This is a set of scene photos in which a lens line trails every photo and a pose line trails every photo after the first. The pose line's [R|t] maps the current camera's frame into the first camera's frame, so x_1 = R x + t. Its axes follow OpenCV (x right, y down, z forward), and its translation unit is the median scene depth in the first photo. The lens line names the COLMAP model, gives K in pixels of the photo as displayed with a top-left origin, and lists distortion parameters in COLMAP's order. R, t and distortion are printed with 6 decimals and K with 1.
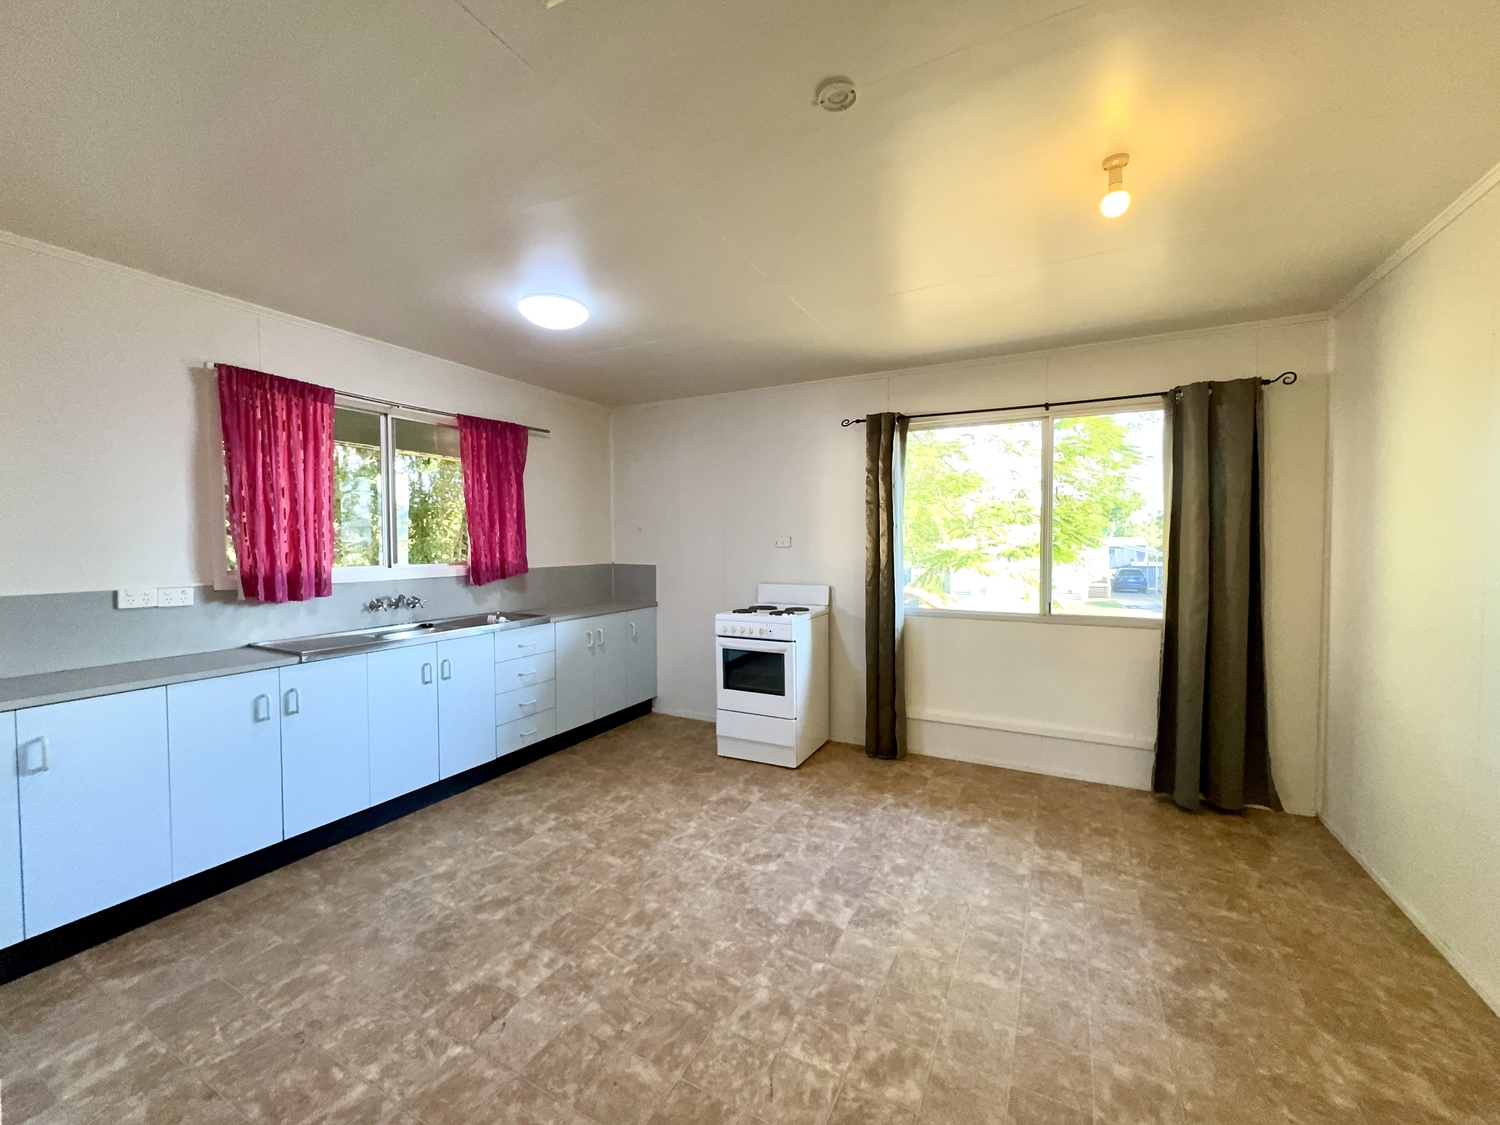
lens RADIAL K [[597.7, 0, 749.7], [0, 597.7, 560.2], [0, 0, 1]] dist [0.001108, -0.000245]
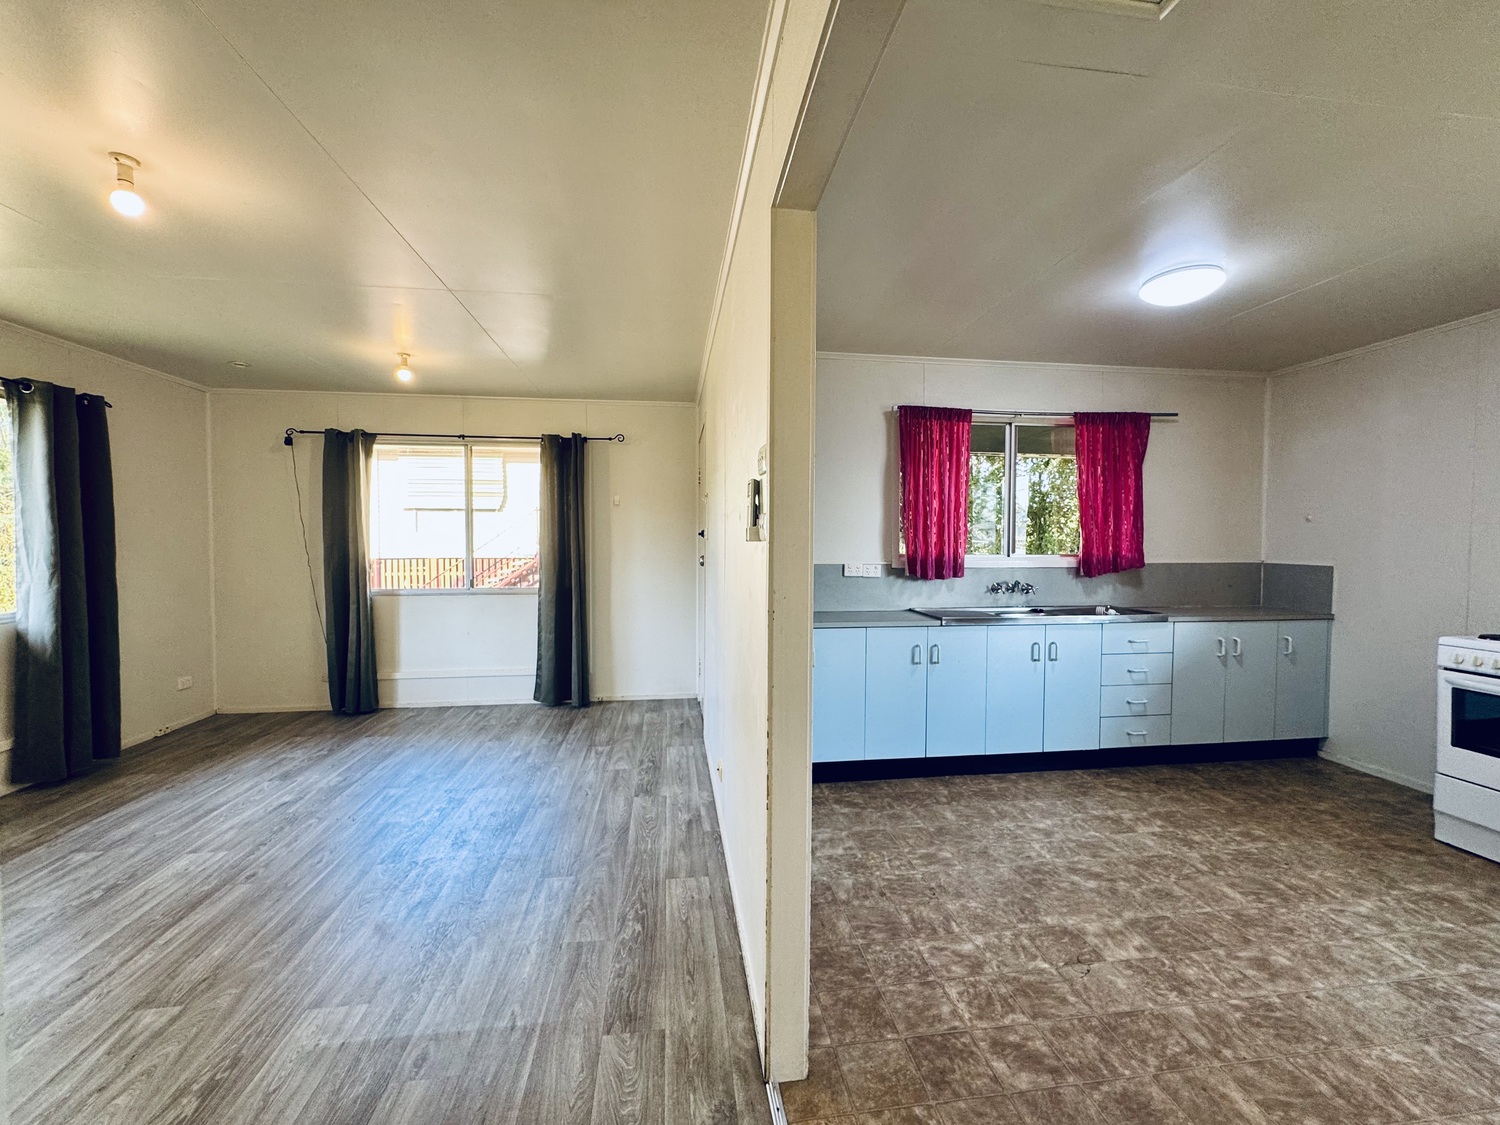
lens RADIAL K [[596.9, 0, 750.0], [0, 596.9, 562.5], [0, 0, 1]] dist [-0.002561, 0.000292]
pose [[0.577963, 0.033084, -0.815392, 0.051257], [-0.031059, 0.999346, 0.018532, 0.019312], [0.815472, 0.014614, 0.578612, -0.076552]]
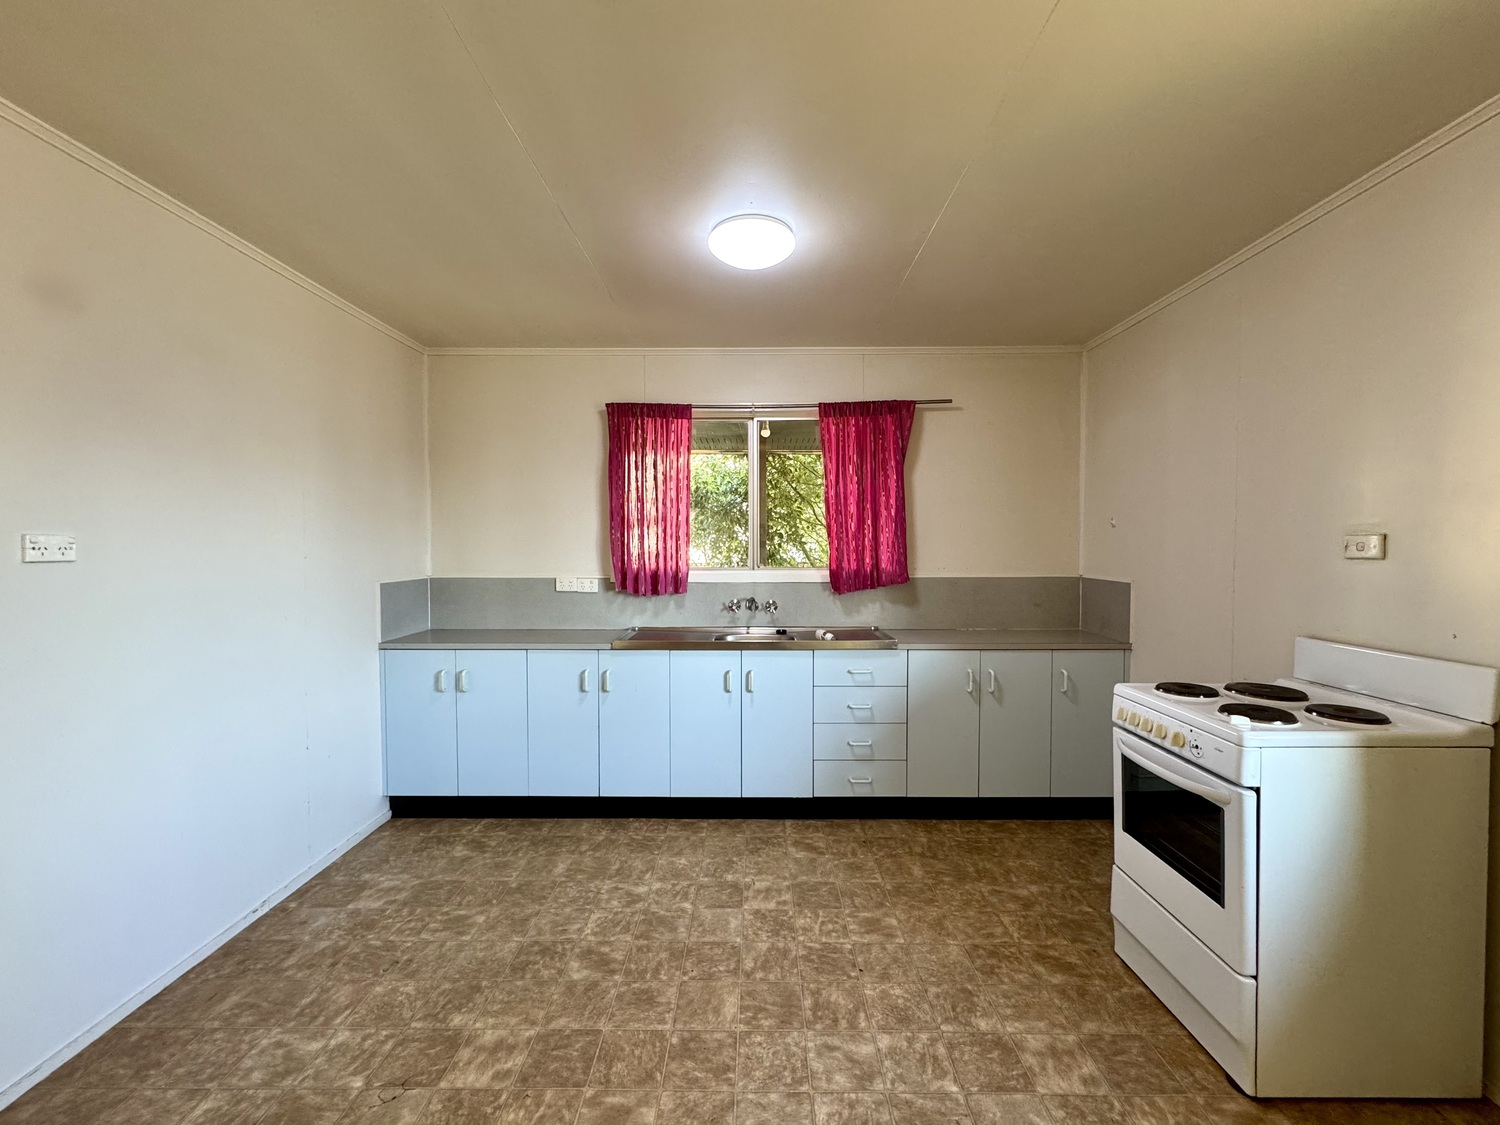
lens RADIAL K [[596.9, 0, 750.0], [0, 596.9, 562.5], [0, 0, 1]] dist [-0.002561, 0.000292]
pose [[0.456690, 0.033717, -0.888987, 0.324778], [-0.028700, 0.999320, 0.023158, -0.025760], [0.889163, 0.014937, 0.457347, 0.591271]]
